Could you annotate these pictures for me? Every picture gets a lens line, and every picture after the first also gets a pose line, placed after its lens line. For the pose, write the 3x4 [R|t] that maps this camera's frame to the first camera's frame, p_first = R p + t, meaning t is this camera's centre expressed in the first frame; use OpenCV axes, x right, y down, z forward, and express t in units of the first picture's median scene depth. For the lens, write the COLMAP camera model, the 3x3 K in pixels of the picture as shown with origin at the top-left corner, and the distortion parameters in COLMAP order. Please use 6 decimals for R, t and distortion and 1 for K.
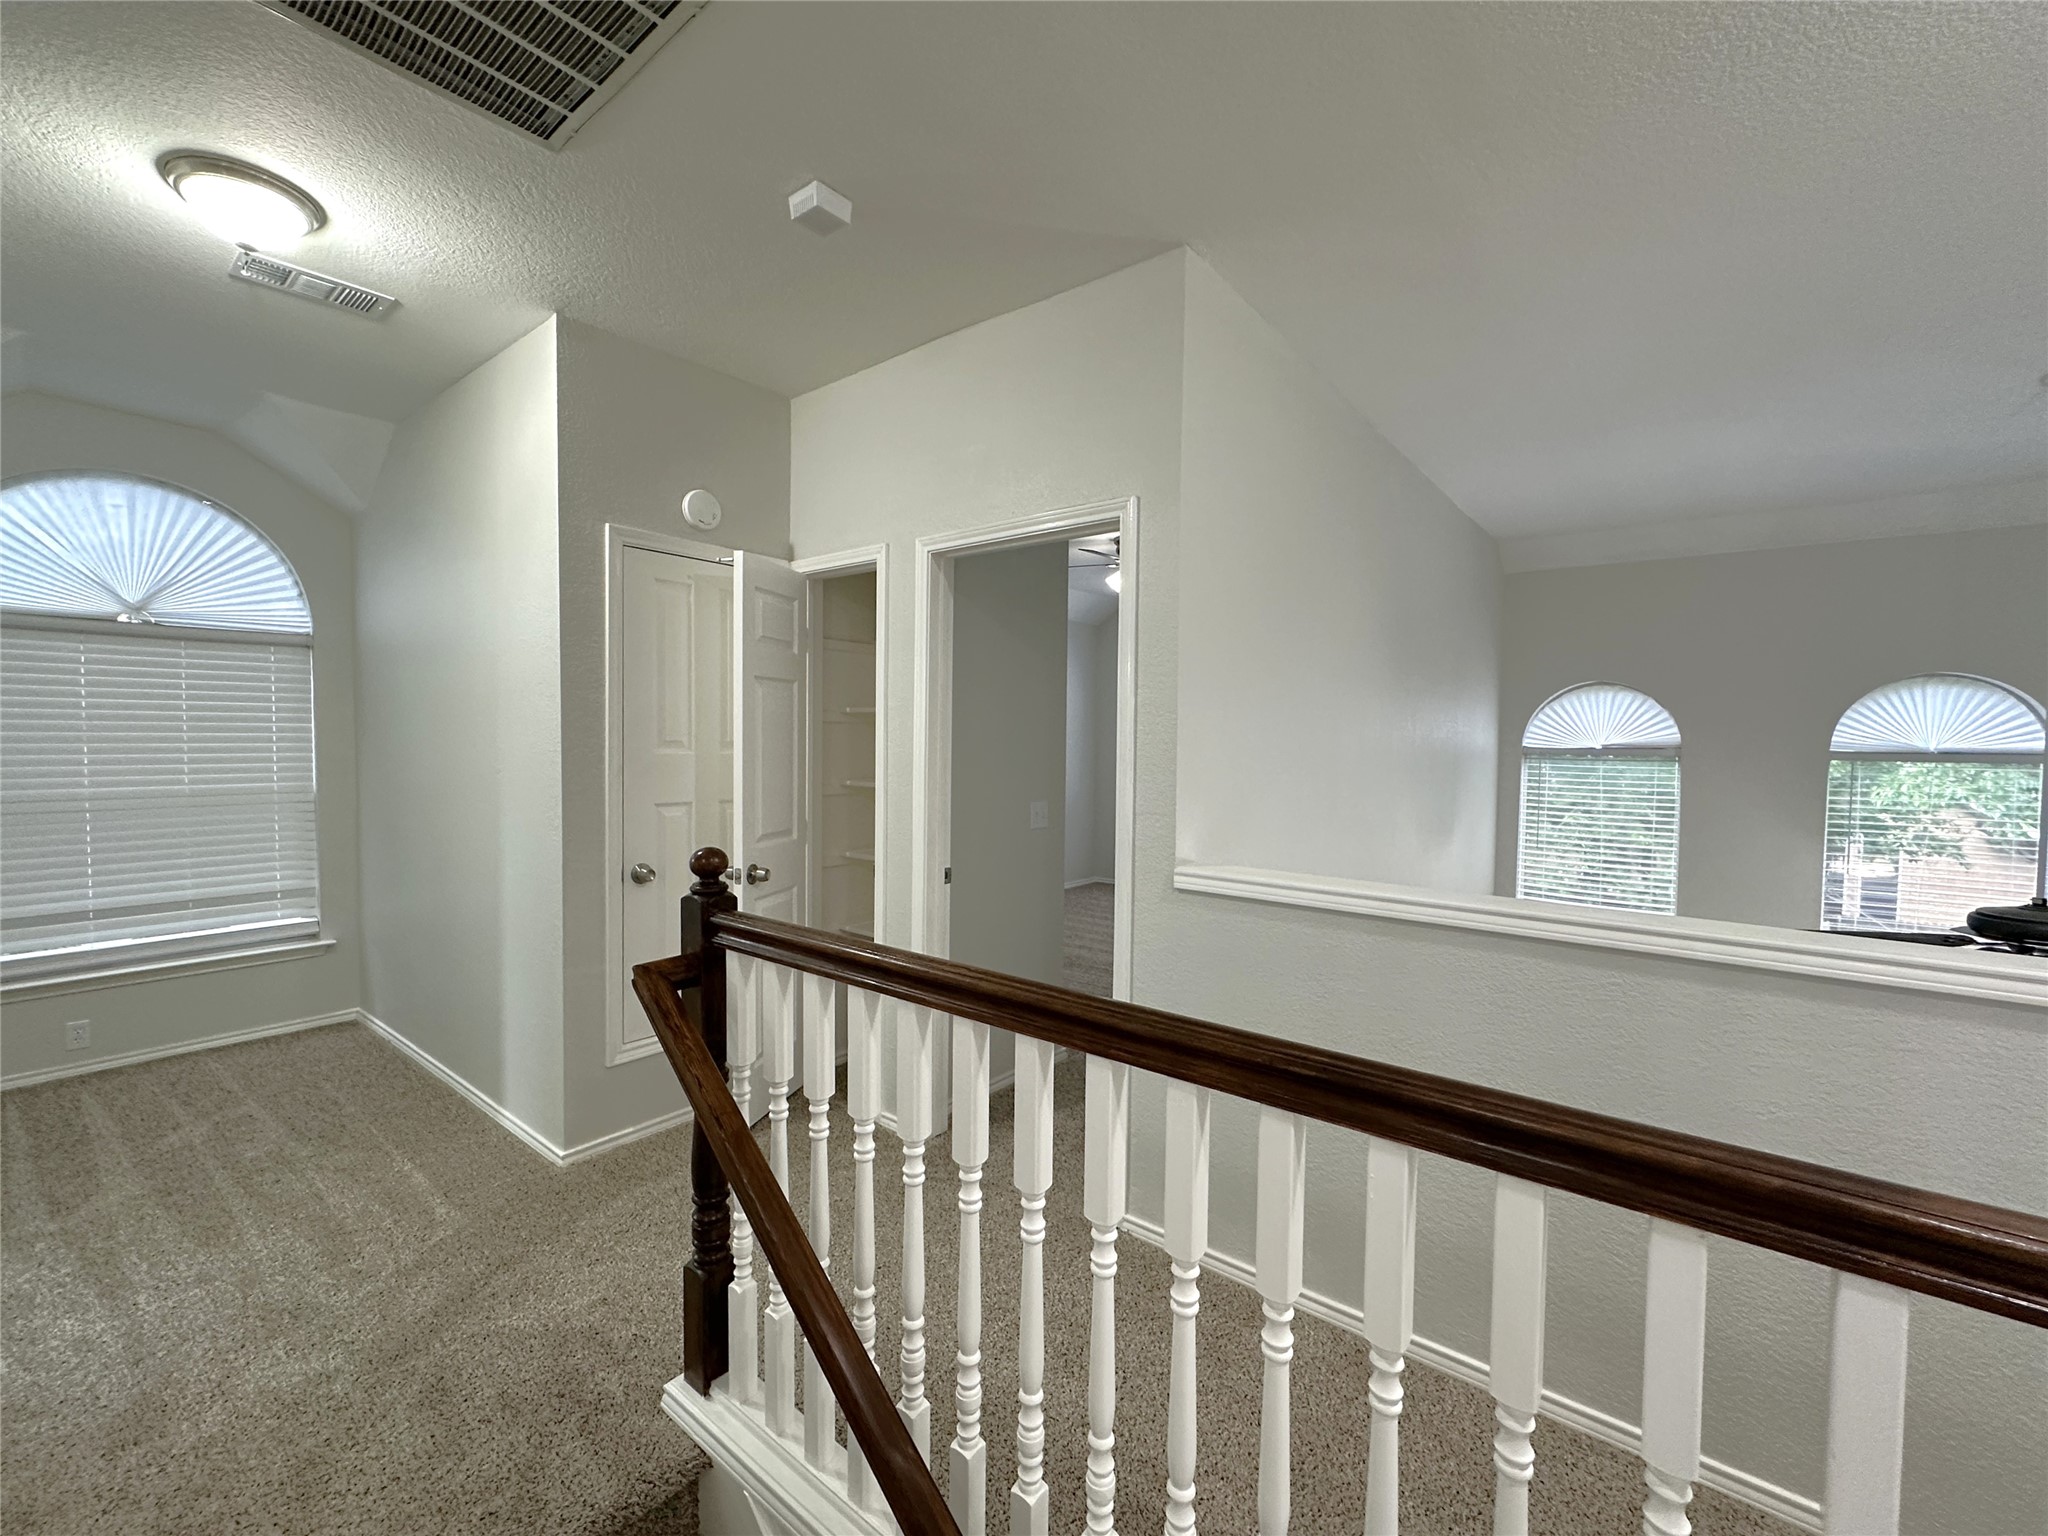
lens RADIAL K [[843.3, 0, 1024.0], [0, 843.3, 768.0], [0, 0, 1]] dist [0.000233, 0.000103]
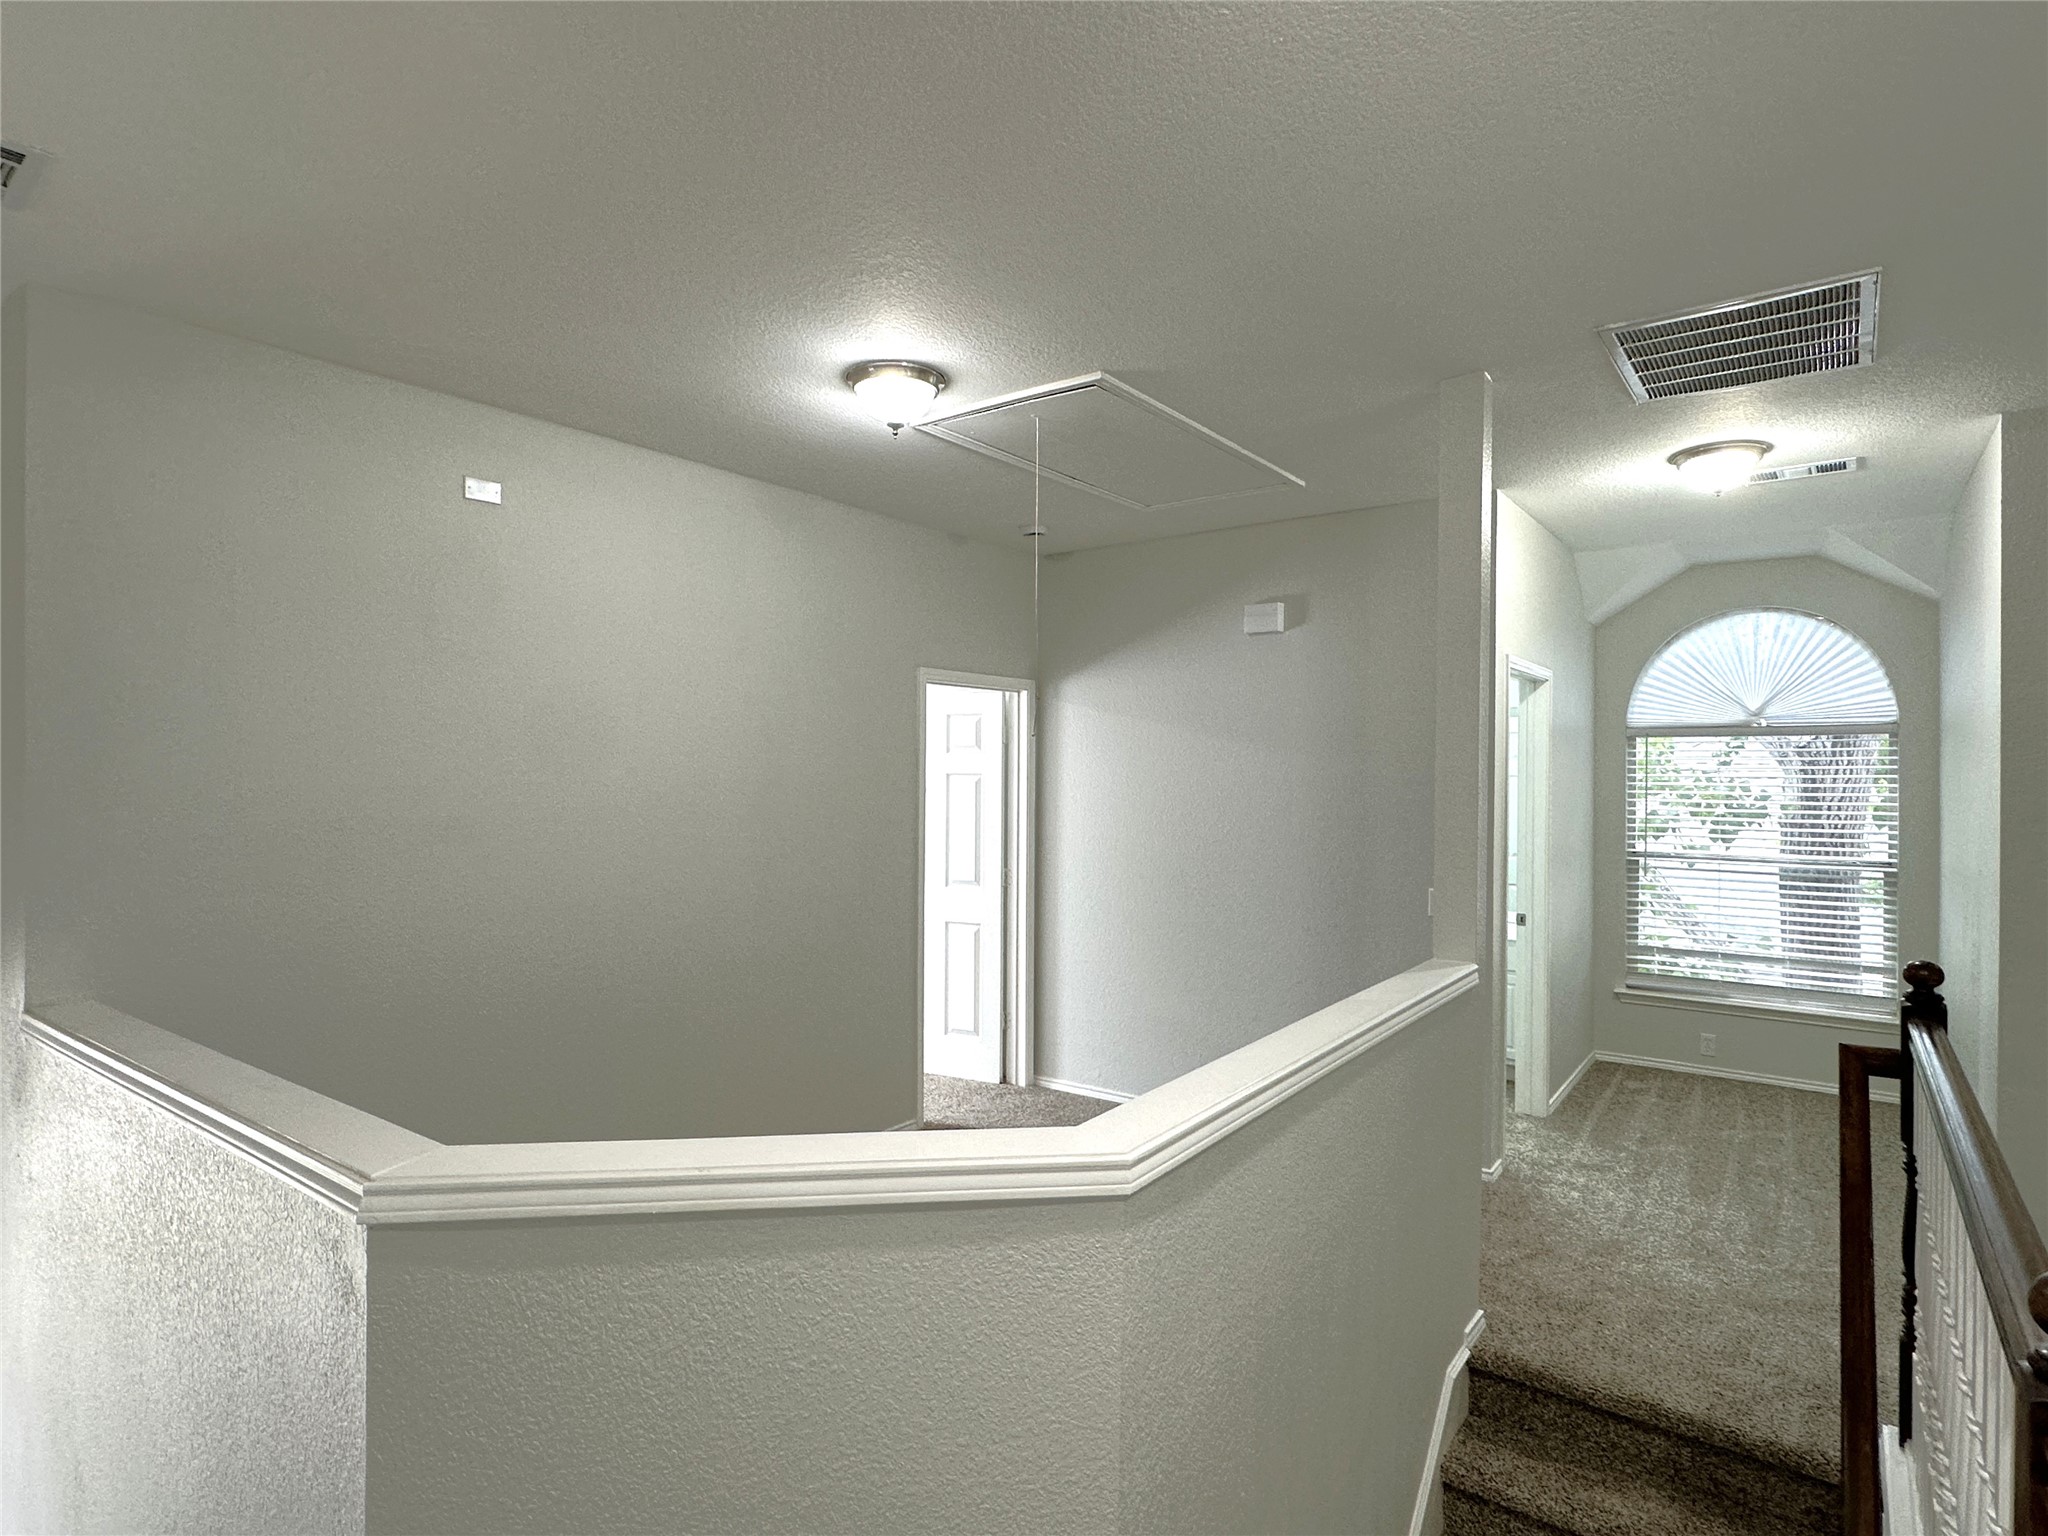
lens RADIAL K [[1082.9, 0, 1024.0], [0, 1082.9, 768.0], [0, 0, 1]] dist [0.001476, 0.000346]
pose [[0.023194, -0.016587, -0.999593, 0.860404], [-0.036165, 0.999194, -0.017419, -0.074624], [0.999077, 0.036555, 0.022575, -0.186471]]
